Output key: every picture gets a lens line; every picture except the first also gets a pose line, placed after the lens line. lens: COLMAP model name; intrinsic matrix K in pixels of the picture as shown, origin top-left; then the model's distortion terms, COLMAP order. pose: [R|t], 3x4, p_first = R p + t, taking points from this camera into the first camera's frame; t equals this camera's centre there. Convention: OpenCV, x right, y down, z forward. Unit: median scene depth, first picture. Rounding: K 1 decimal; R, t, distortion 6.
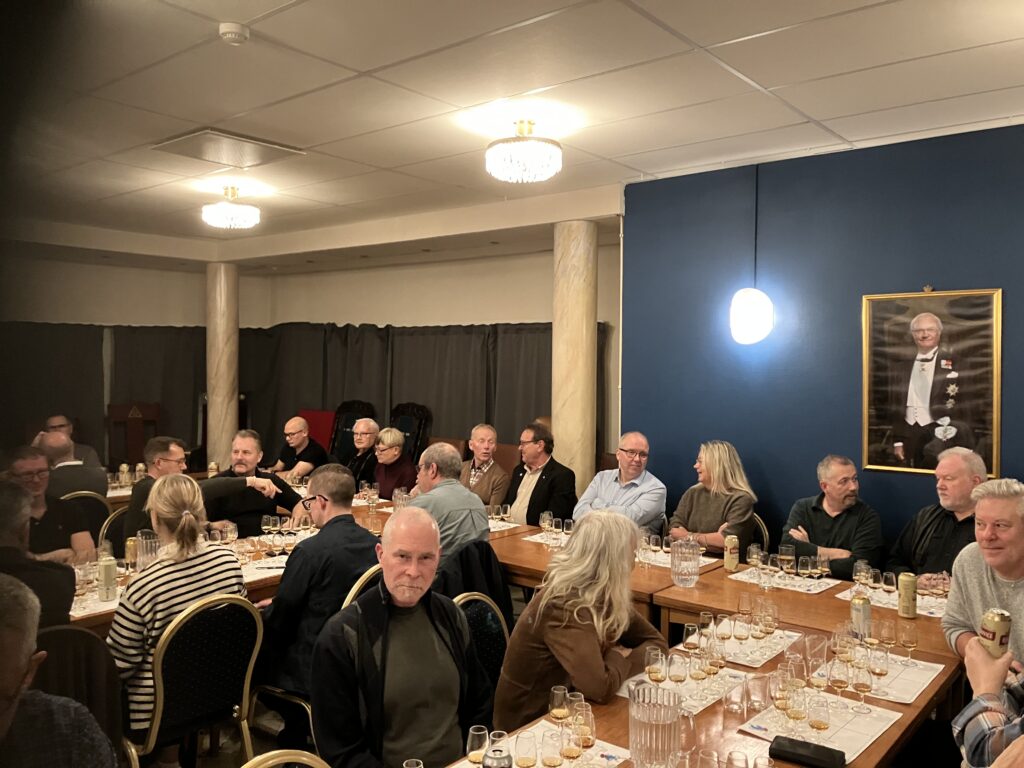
lens RADIAL K [[841.2, 0, 508.1], [0, 841.2, 372.4], [0, 0, 1]] dist [0.044229, -0.002894]
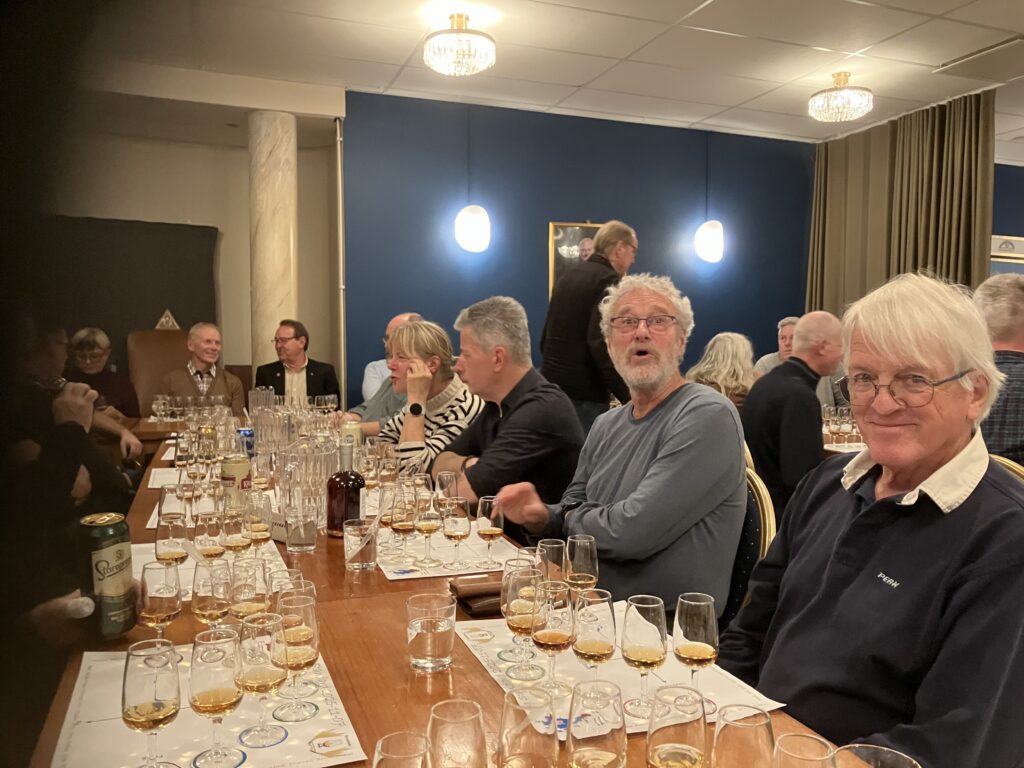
lens RADIAL K [[838.8, 0, 514.3], [0, 838.8, 401.3], [0, 0, 1]] dist [0.011540, -0.003028]
pose [[0.502787, -0.063298, 0.862090, -0.811092], [0.003996, 0.997475, 0.070907, 0.104800], [-0.864401, -0.032206, 0.501770, 0.352352]]
